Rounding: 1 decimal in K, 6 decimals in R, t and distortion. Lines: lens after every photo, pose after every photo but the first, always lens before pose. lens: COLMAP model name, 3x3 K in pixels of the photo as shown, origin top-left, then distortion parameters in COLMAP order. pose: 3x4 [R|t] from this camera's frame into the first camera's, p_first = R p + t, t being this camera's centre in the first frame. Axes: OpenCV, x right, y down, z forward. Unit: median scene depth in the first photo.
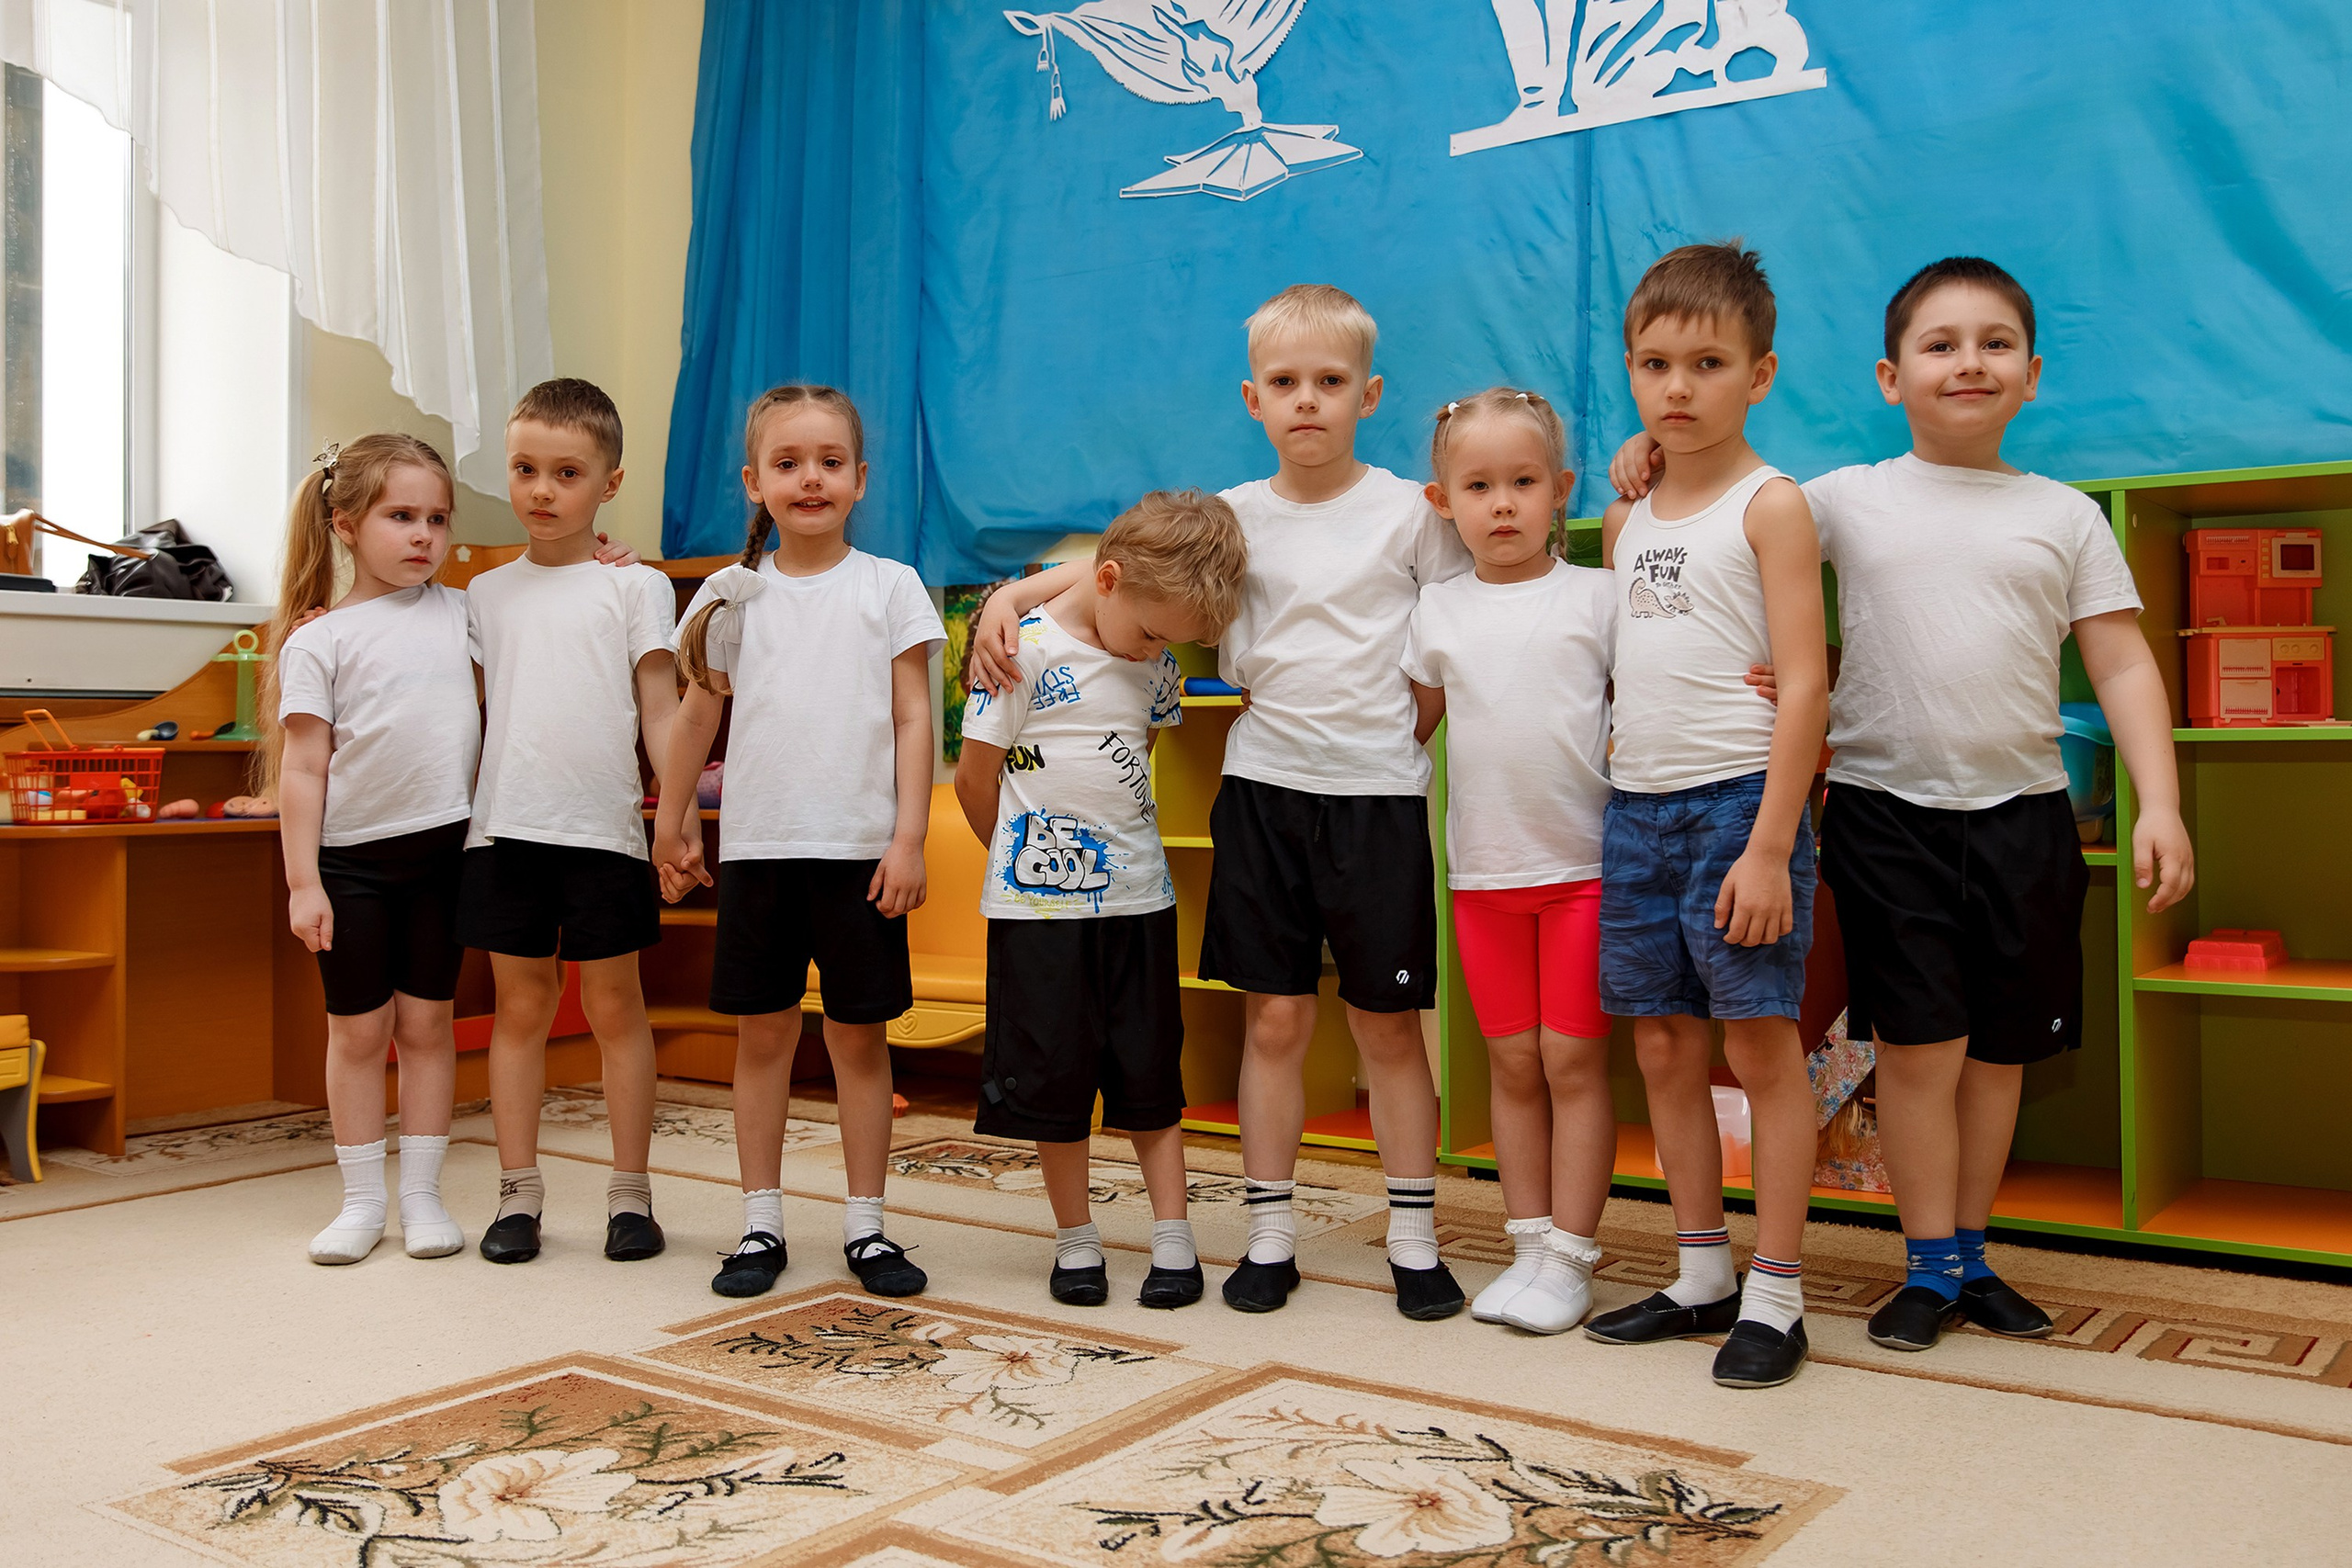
lens RADIAL K [[2195.3, 0, 1080.0], [0, 2195.3, 719.8], [0, 0, 1]] dist [-0.016323, 0.005820]
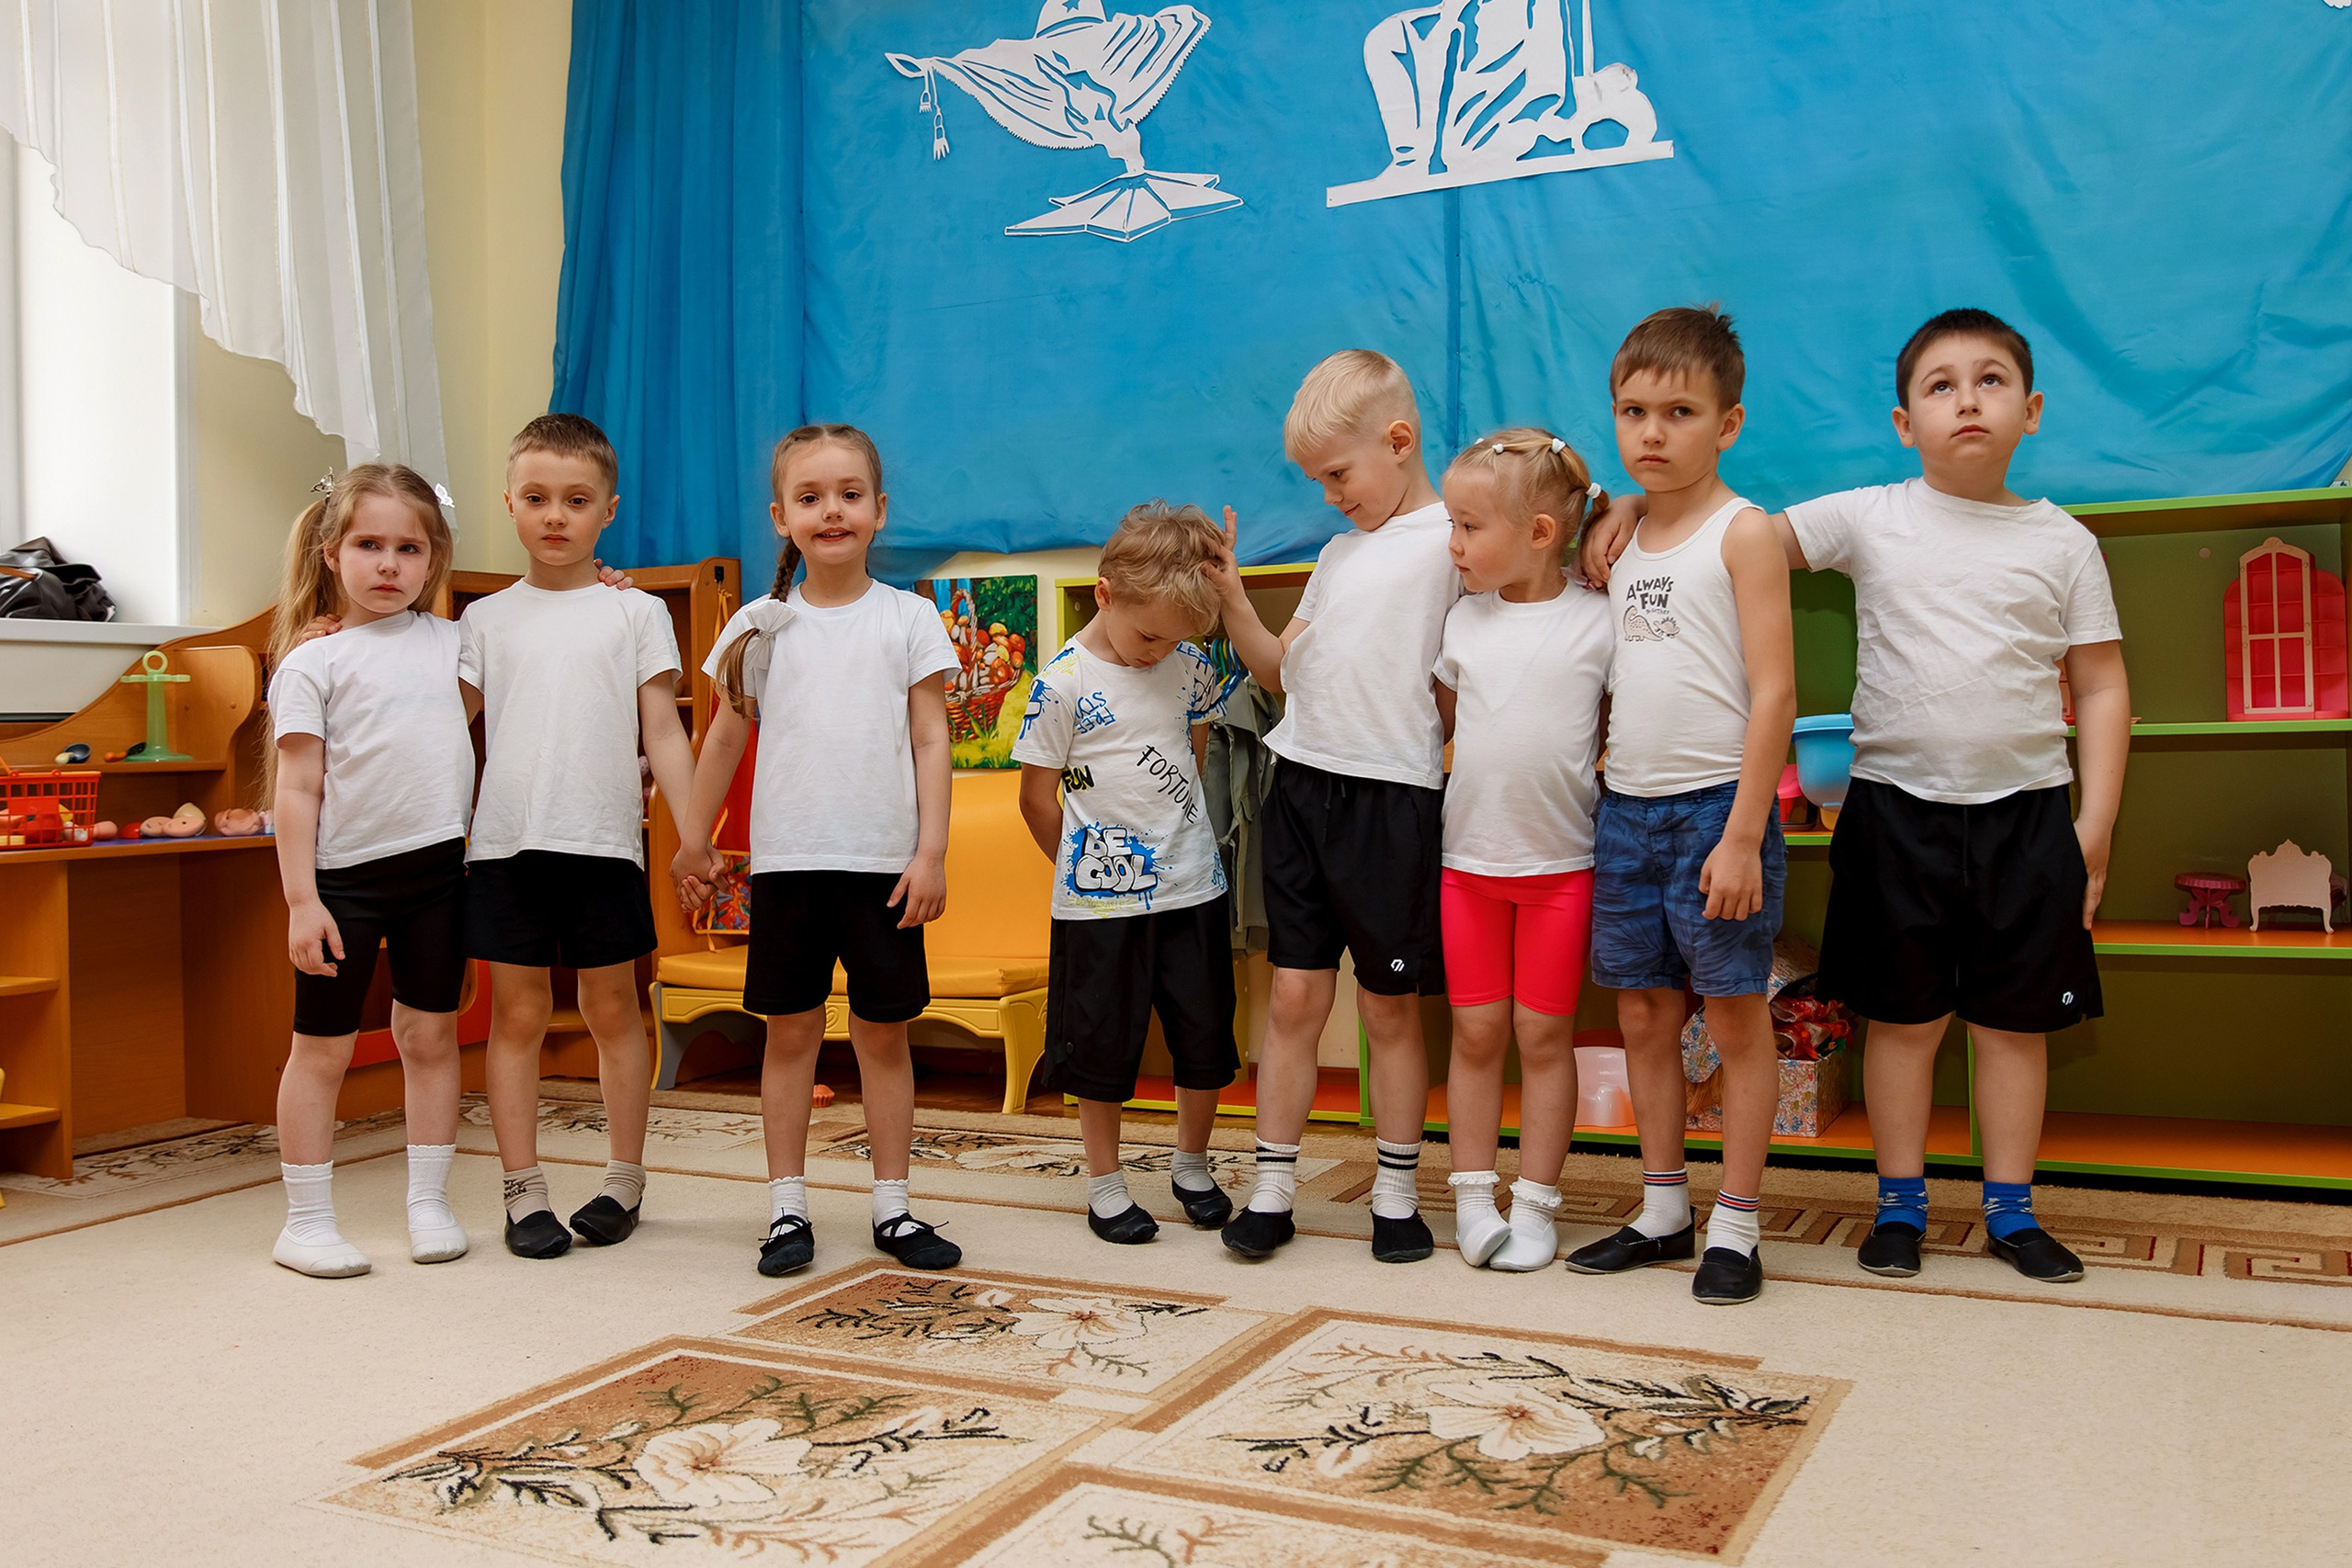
lens RADIAL K [[2138.2, 0, 1105.4], [0, 2138.2, 739.6], [0, 0, 1]] dist [-0.007101, -0.005831]
pose [[0.987048, -0.016111, 0.159612, -0.147327], [0.013928, 0.999794, 0.014789, -0.011926], [-0.159817, -0.012375, 0.987069, -0.047365]]
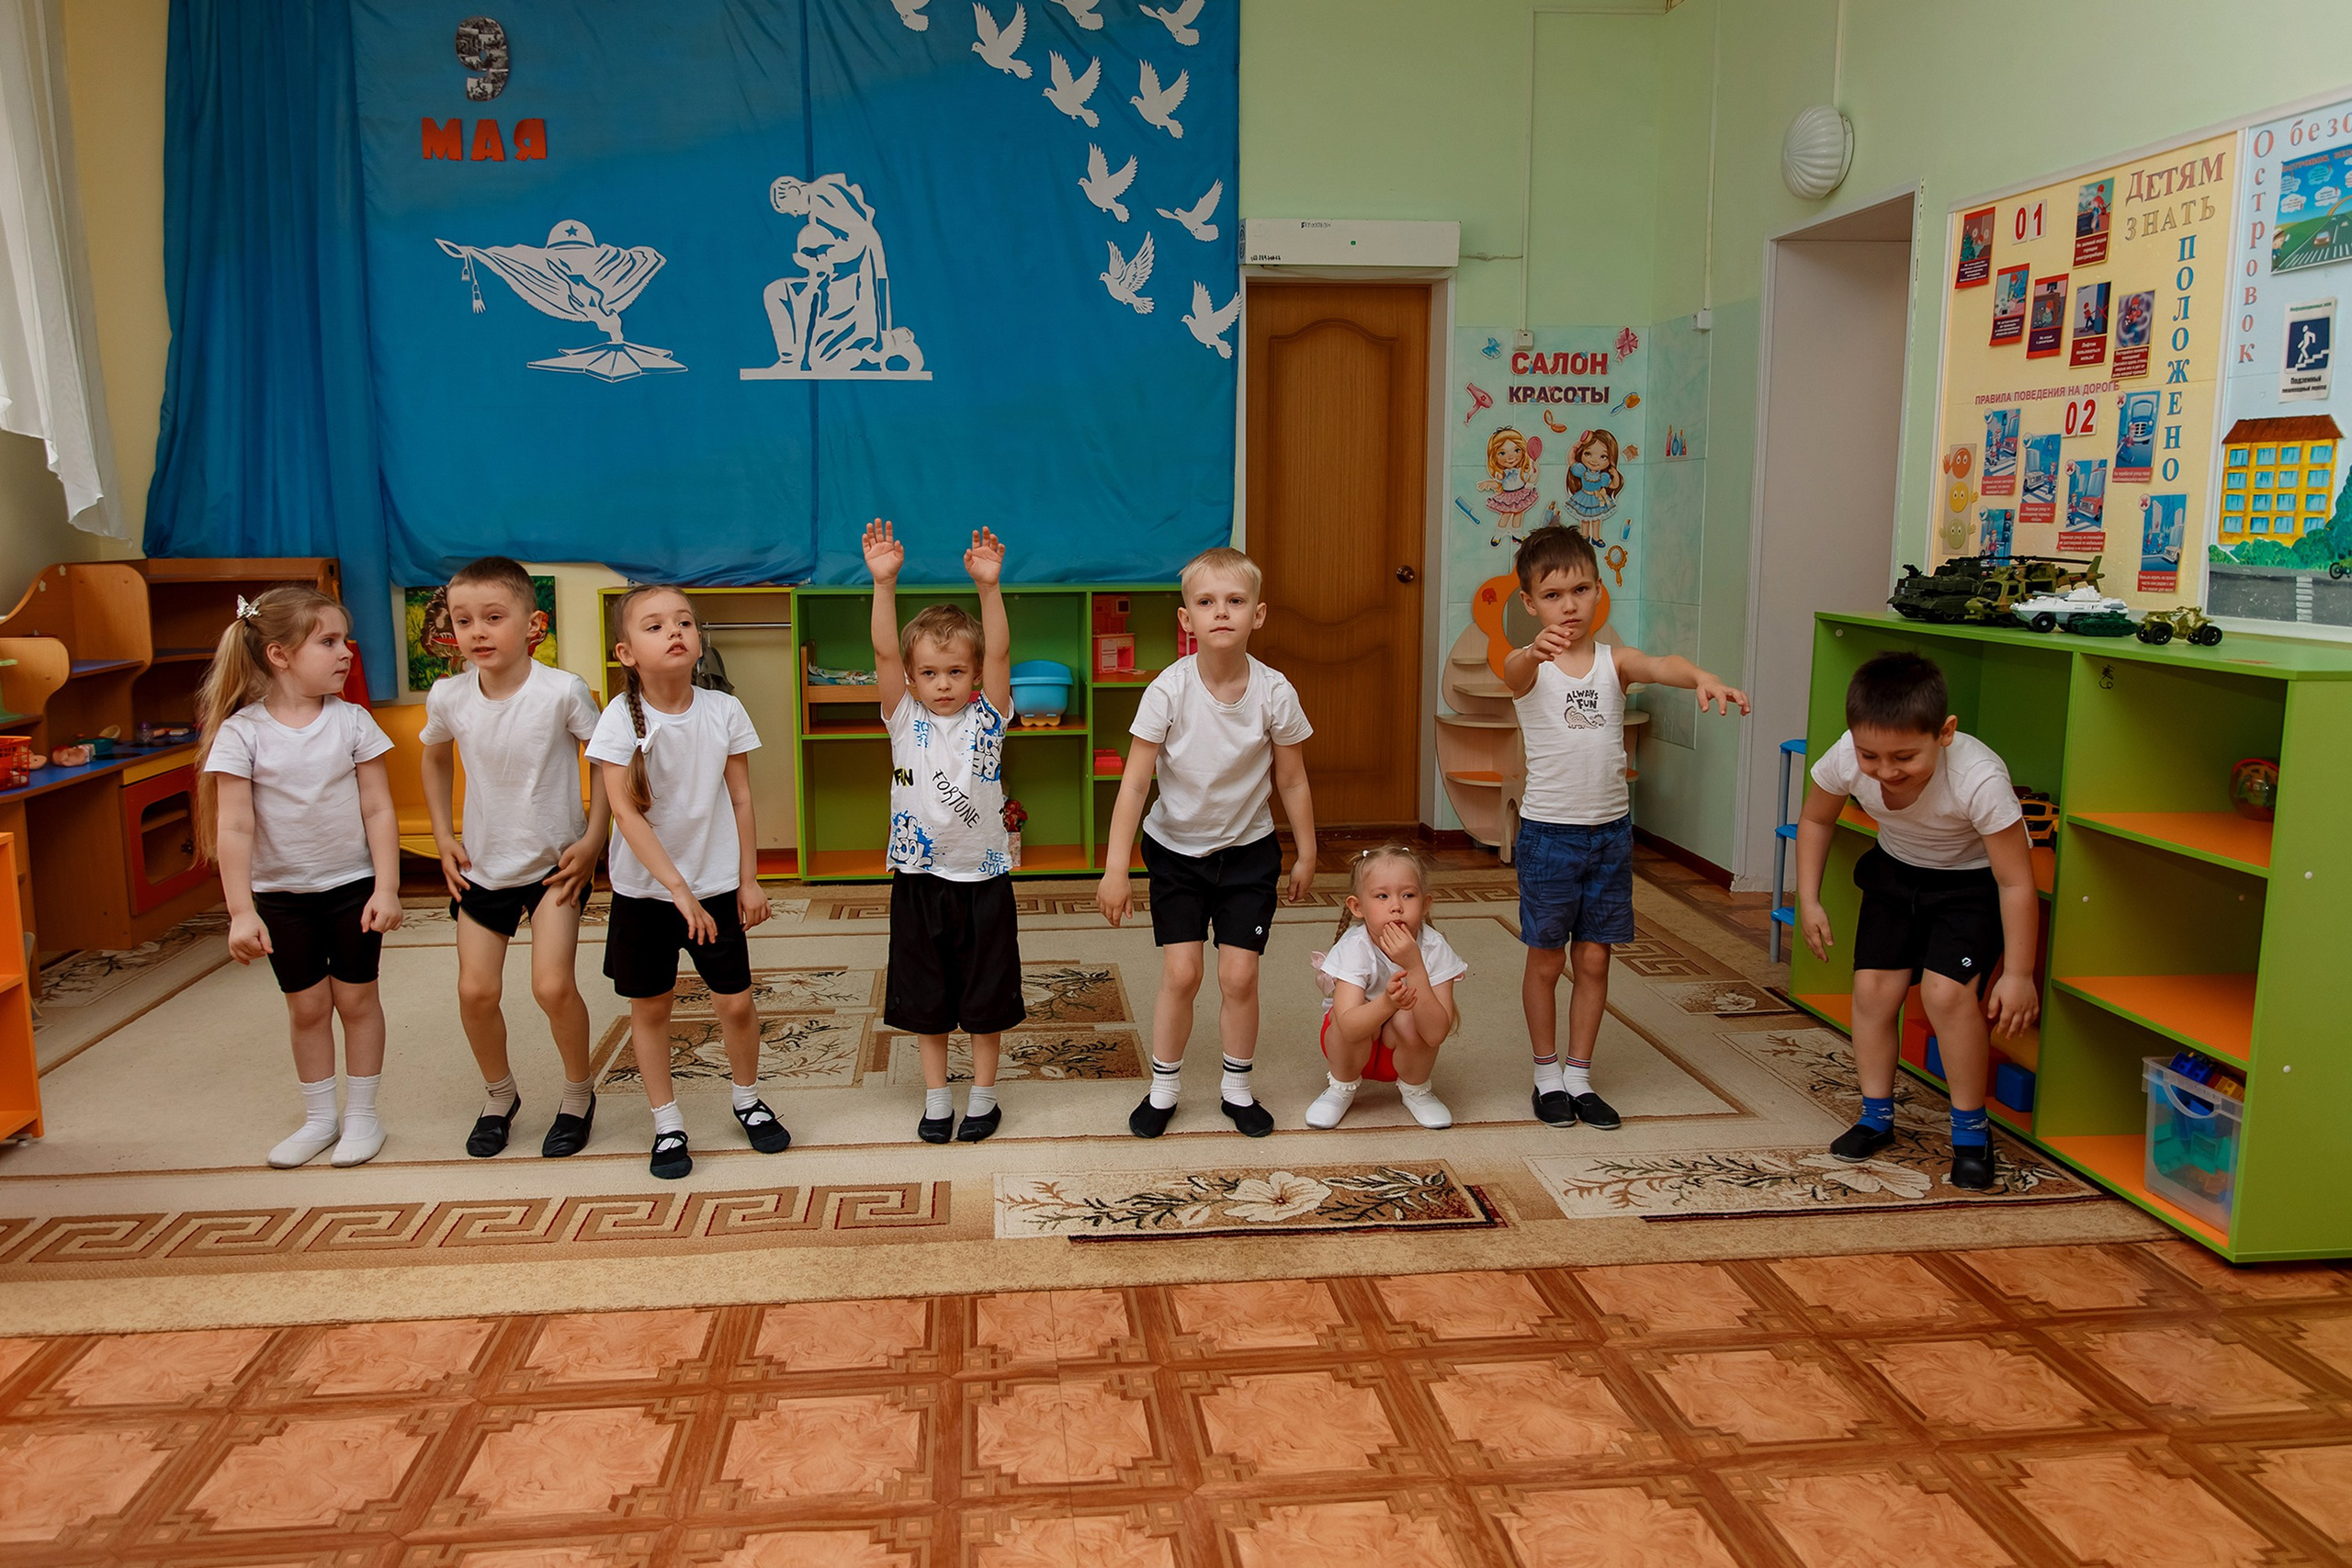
lens RADIAL K [[1663.7, 0, 1121.6], [0, 1663.7, 751.9], [0, 0, 1]] dist [0.002992, -0.006457]
pose [[0.736021, -0.090781, 0.670844, -0.788012], [-0.011566, 0.989137, 0.146543, -0.193142], [-0.676860, -0.115617, 0.726975, -0.458191]]
